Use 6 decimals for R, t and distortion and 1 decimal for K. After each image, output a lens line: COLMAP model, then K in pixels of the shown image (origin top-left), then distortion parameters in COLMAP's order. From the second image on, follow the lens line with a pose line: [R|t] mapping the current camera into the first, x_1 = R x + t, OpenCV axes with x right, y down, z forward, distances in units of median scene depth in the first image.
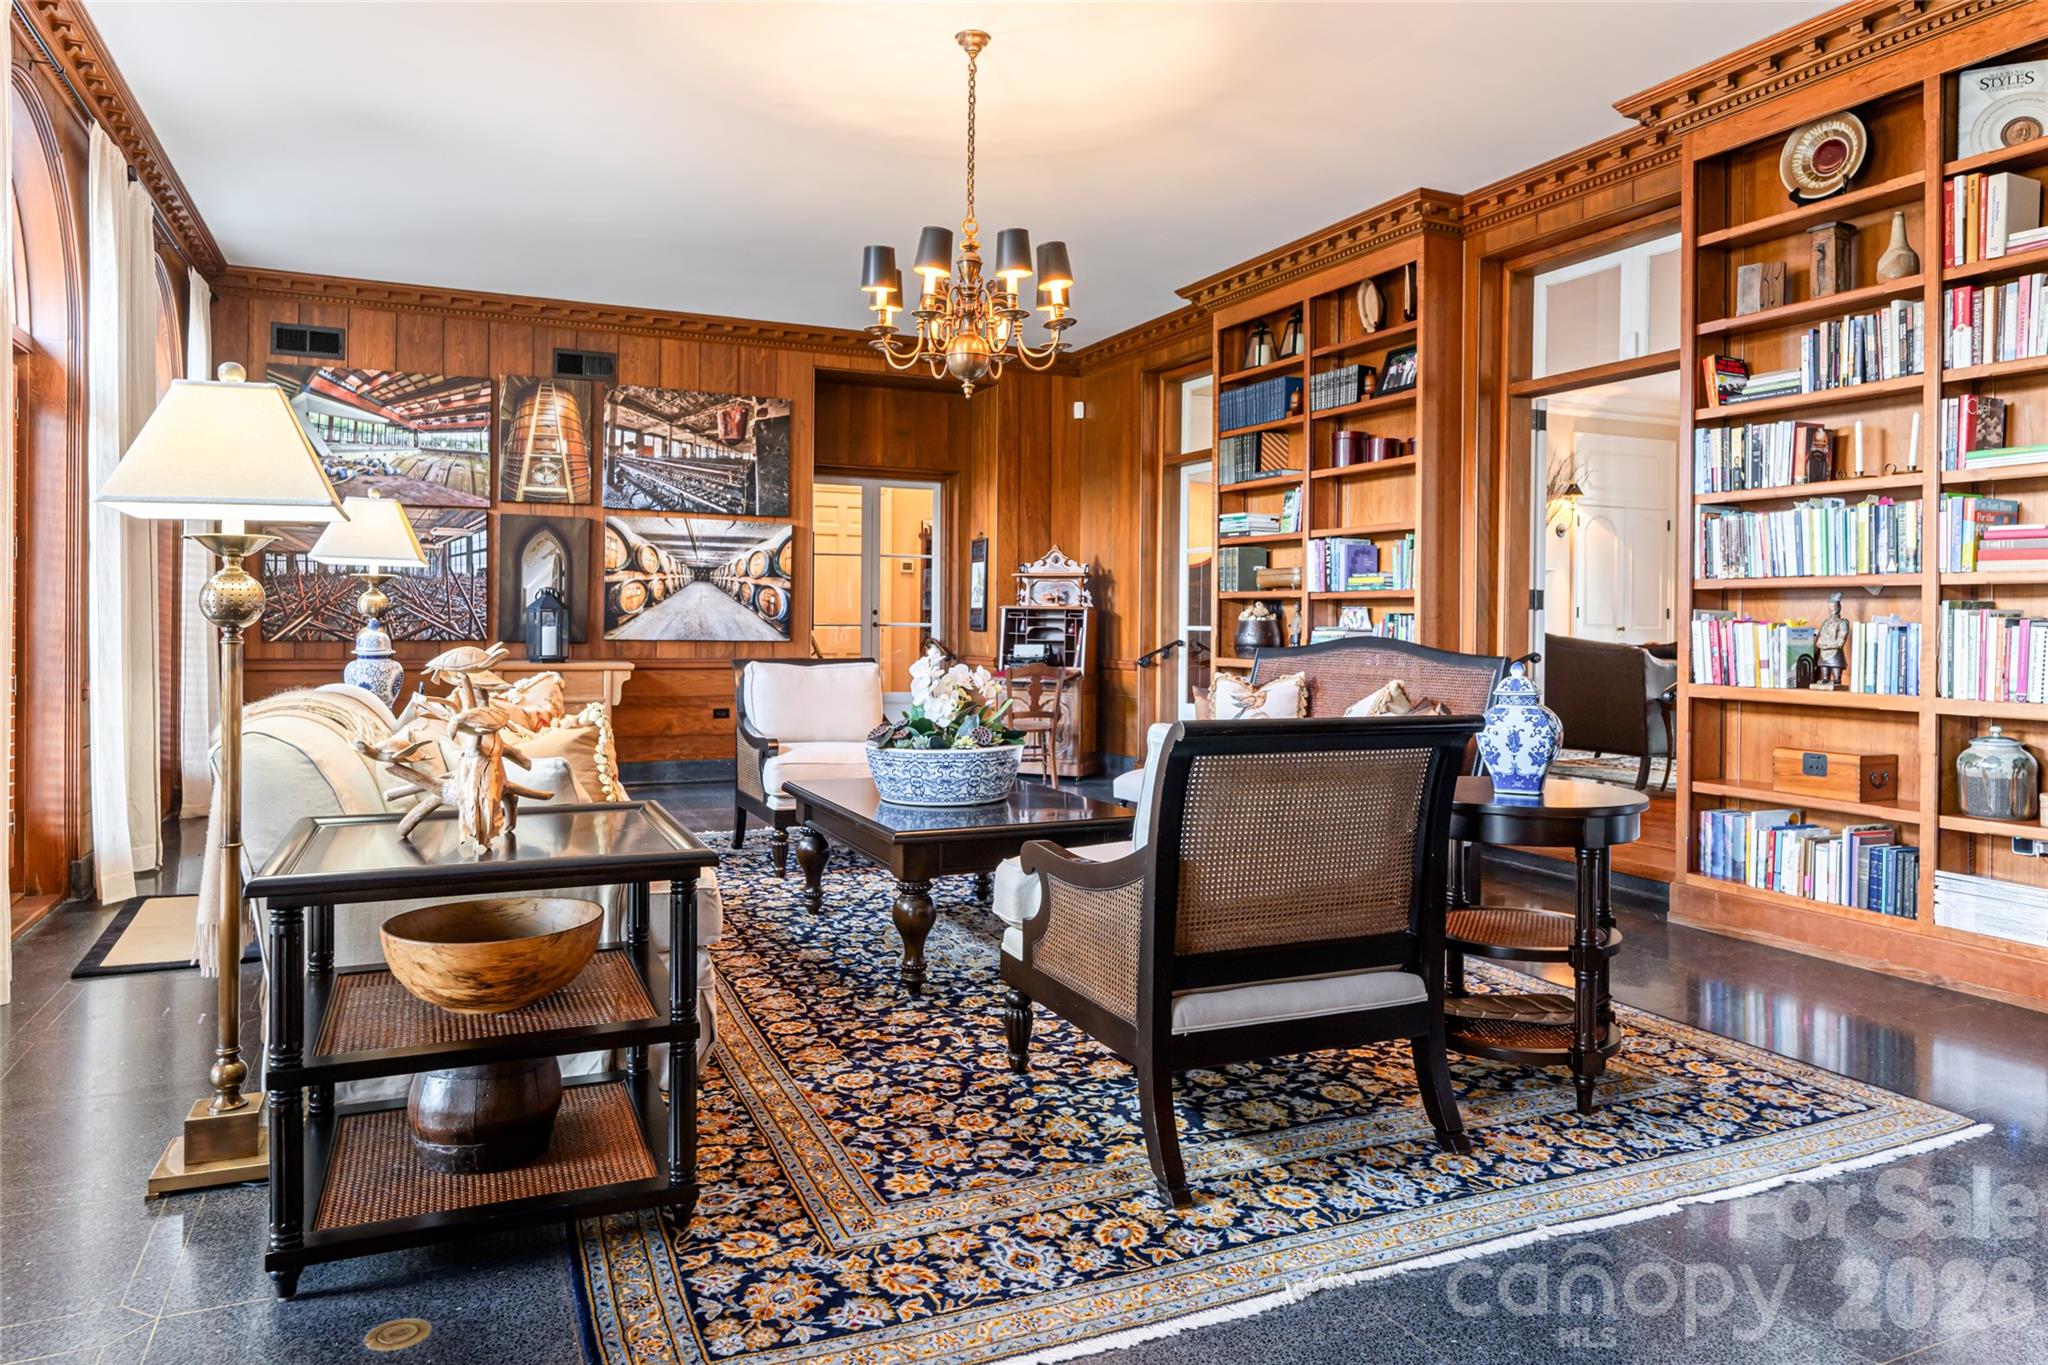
lens RADIAL K [[1340.3, 0, 988.6], [0, 1340.3, 610.1], [0, 0, 1]] dist [0.030736, -0.002554]
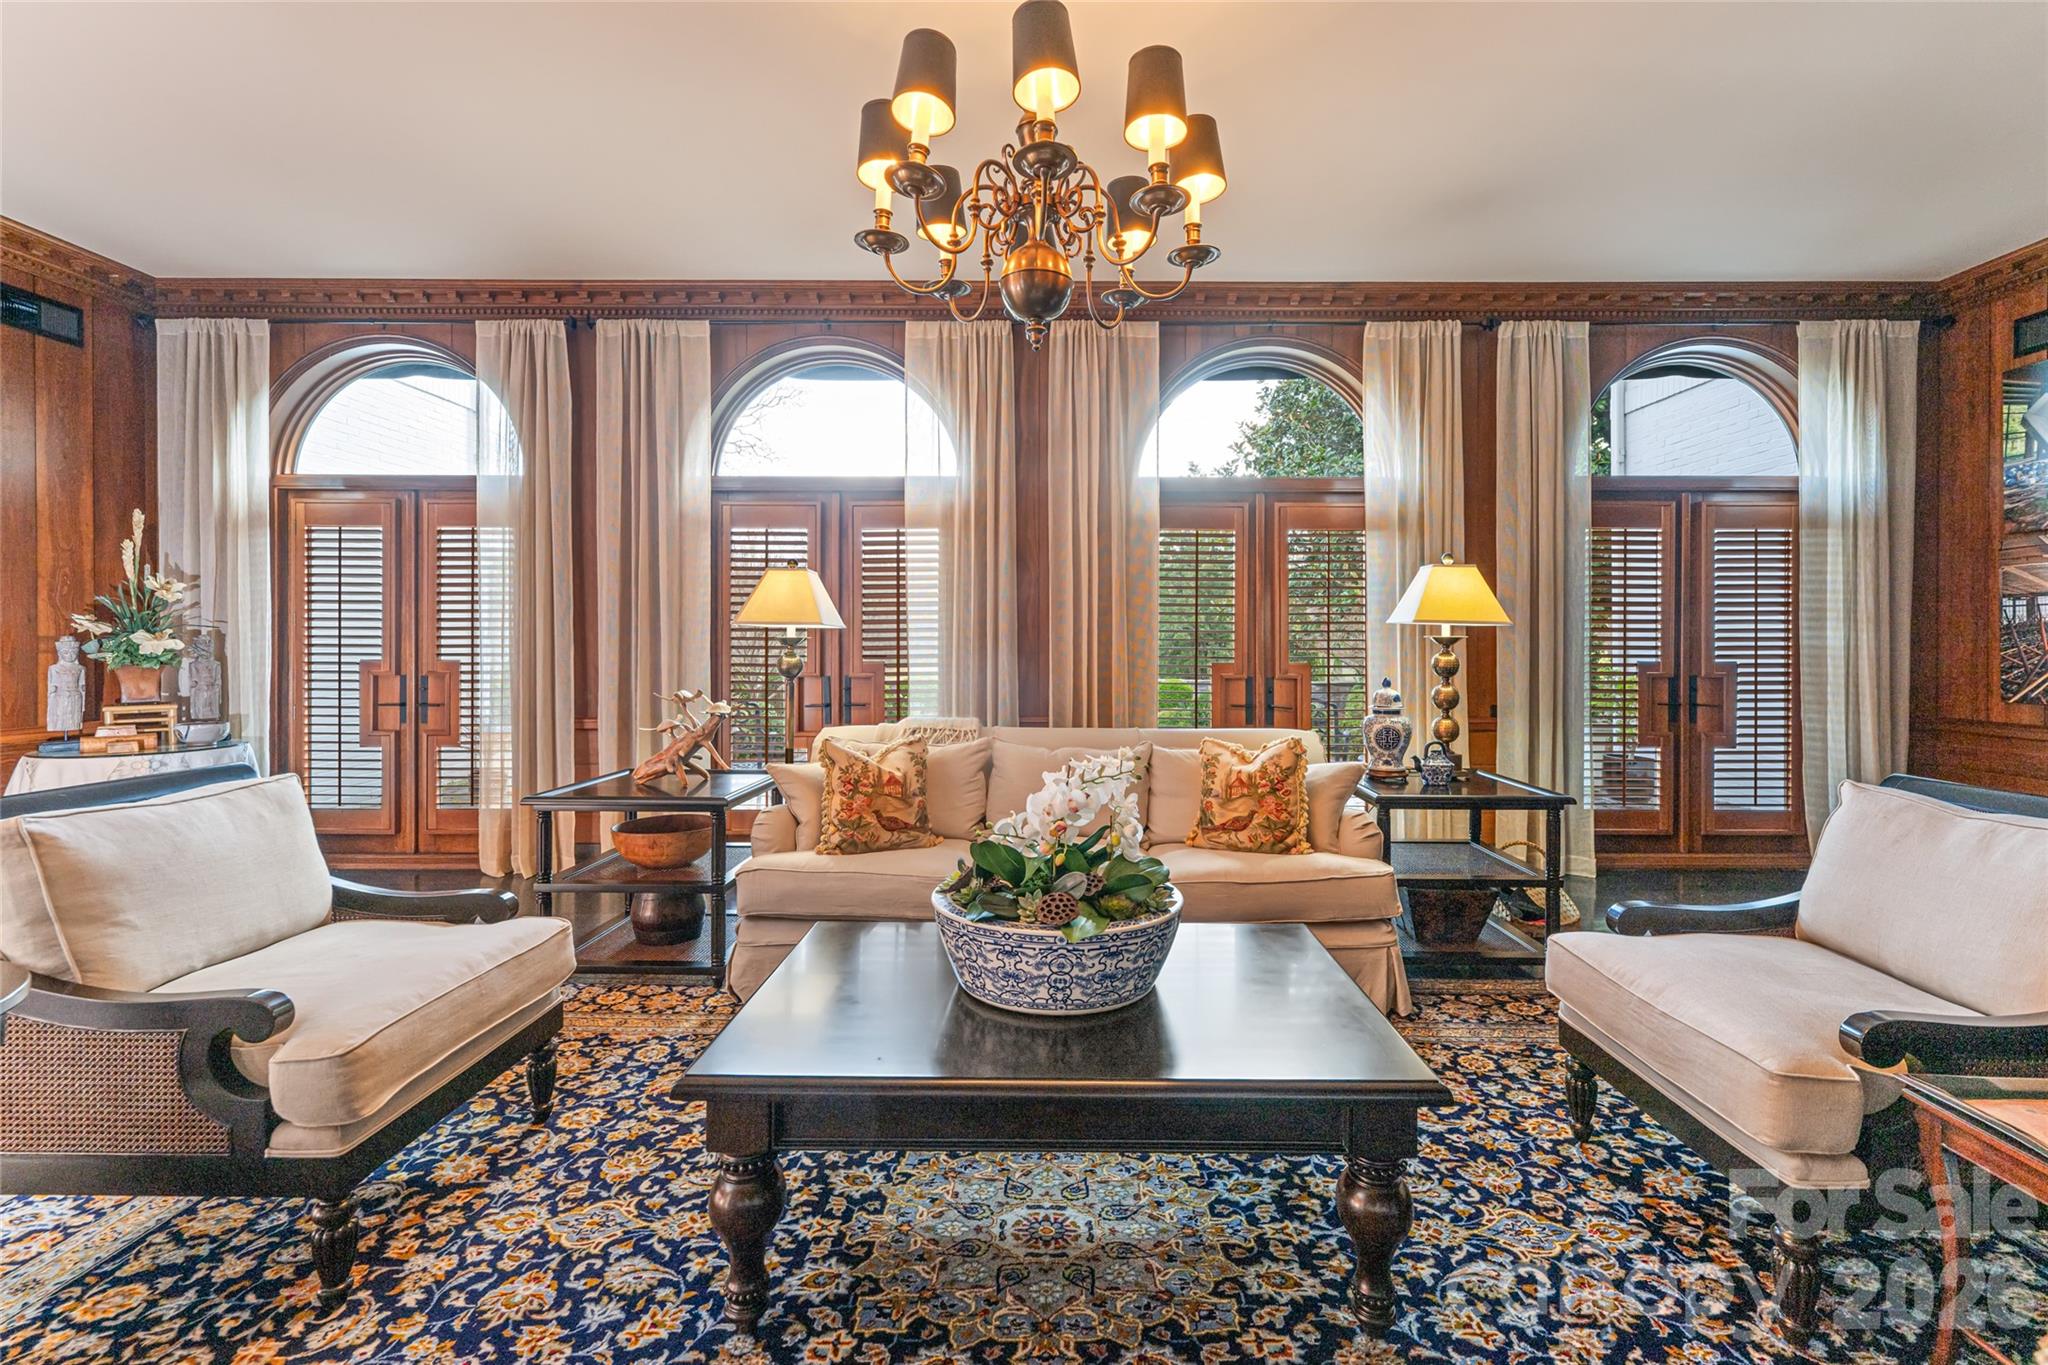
lens RADIAL K [[816.1, 0, 1008.1], [0, 816.1, 663.5], [0, 0, 1]] dist [0.011918, -0.000881]
pose [[-0.387460, 0.007240, -0.921858, 0.188028], [0.009202, 0.999950, 0.003986, -0.008954], [0.921841, -0.006938, -0.387507, 0.623663]]
